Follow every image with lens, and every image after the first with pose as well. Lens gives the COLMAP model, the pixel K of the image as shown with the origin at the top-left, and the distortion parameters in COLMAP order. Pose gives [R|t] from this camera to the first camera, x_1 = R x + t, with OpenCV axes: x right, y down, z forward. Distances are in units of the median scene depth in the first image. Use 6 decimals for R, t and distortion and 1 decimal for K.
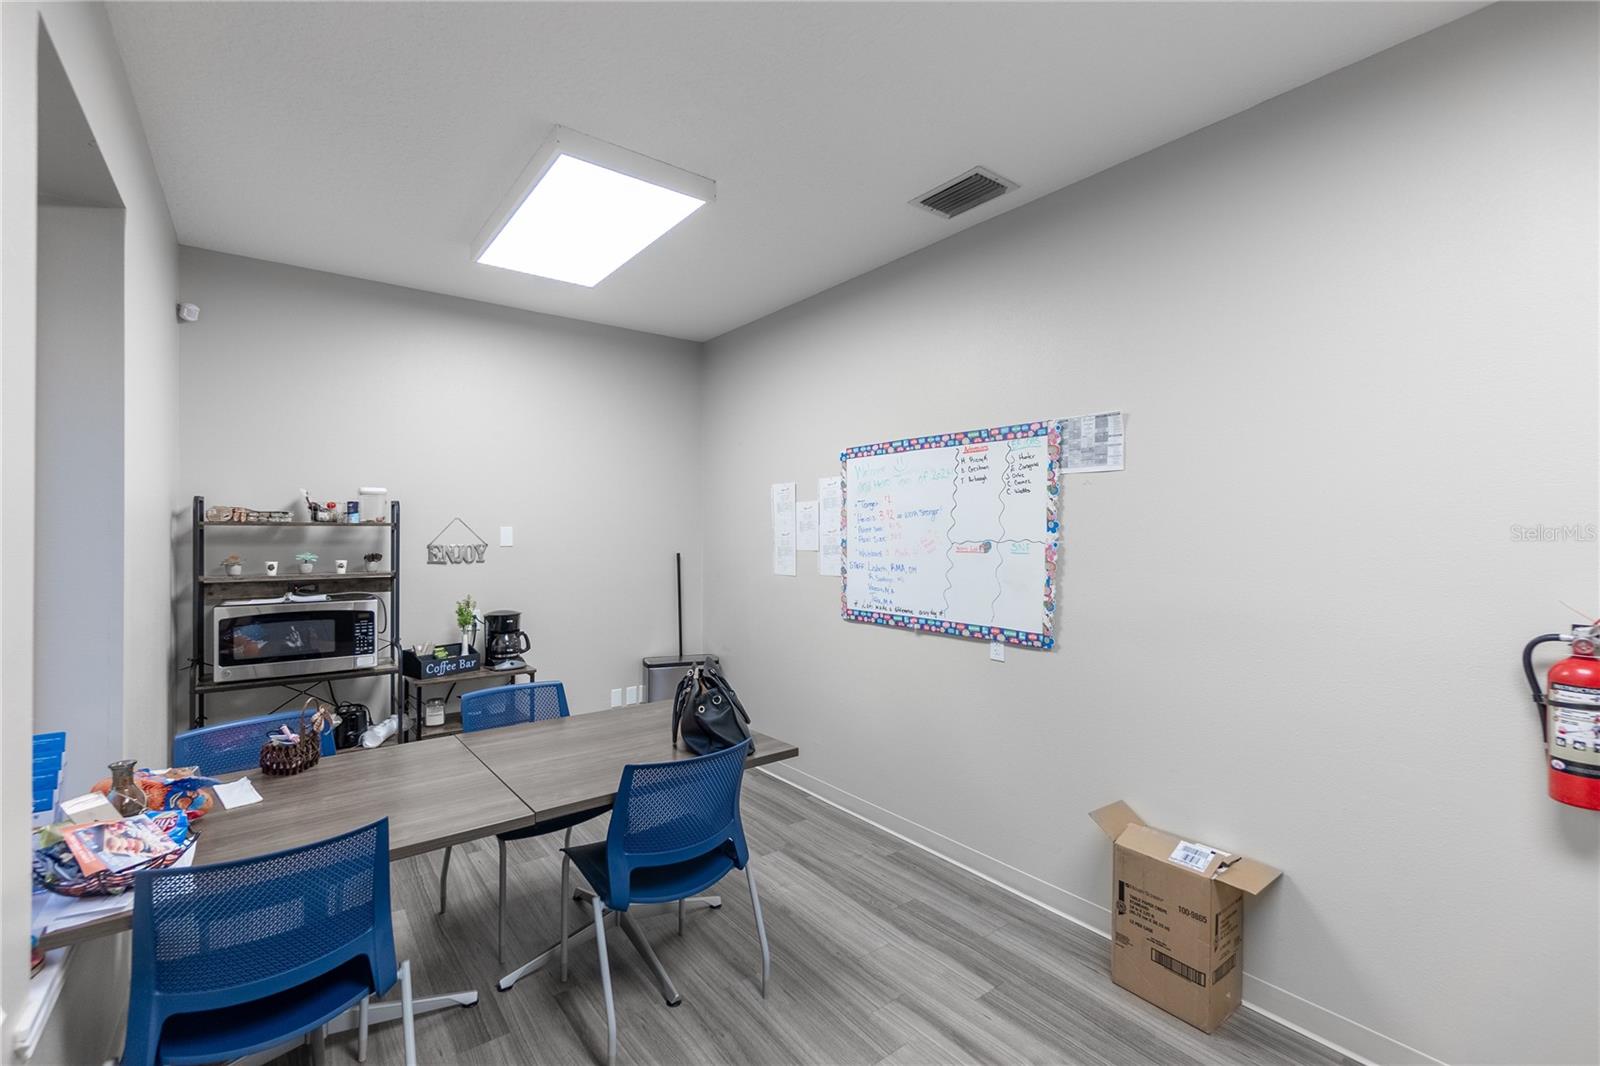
lens RADIAL K [[692.9, 0, 789.7], [0, 692.9, 528.2], [0, 0, 1]] dist [-0.007226, 0.003226]
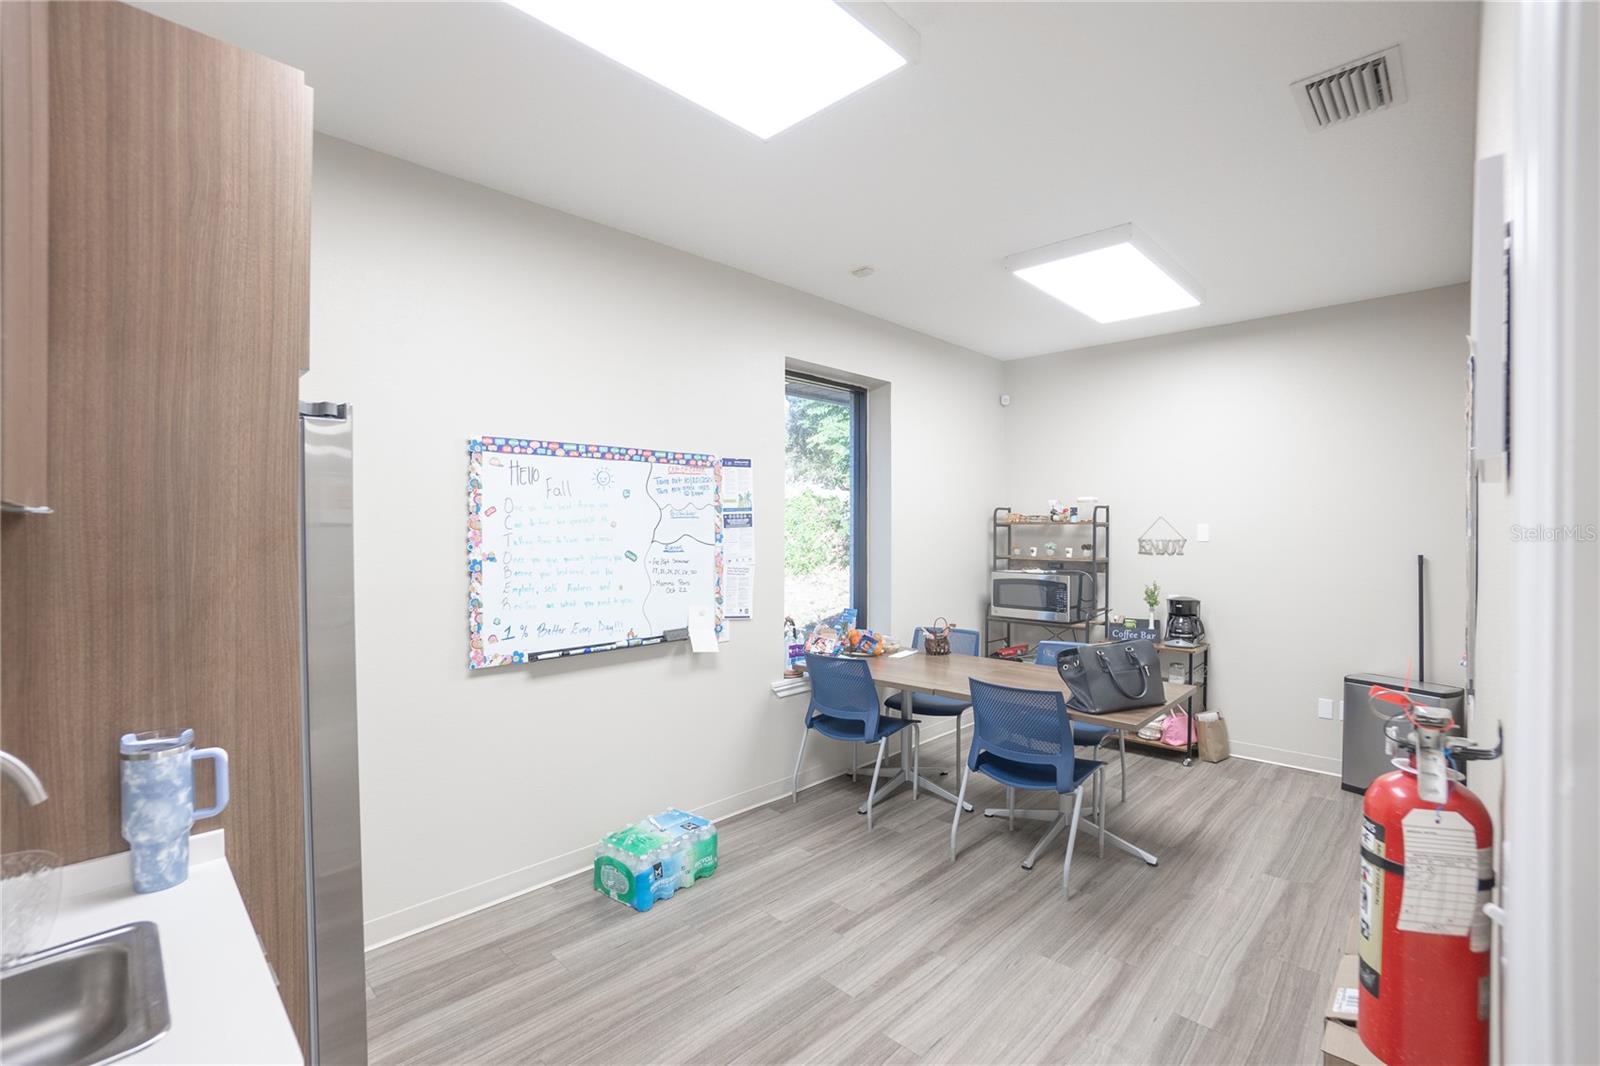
lens RADIAL K [[692.9, 0, 789.6], [0, 692.9, 536.3], [0, 0, 1]] dist [-0.007226, 0.003226]
pose [[0.148691, 0.009638, -0.988837, 0.703653], [0.007040, 0.999917, 0.010805, 0.001595], [0.988859, -0.008568, 0.148610, 0.203908]]
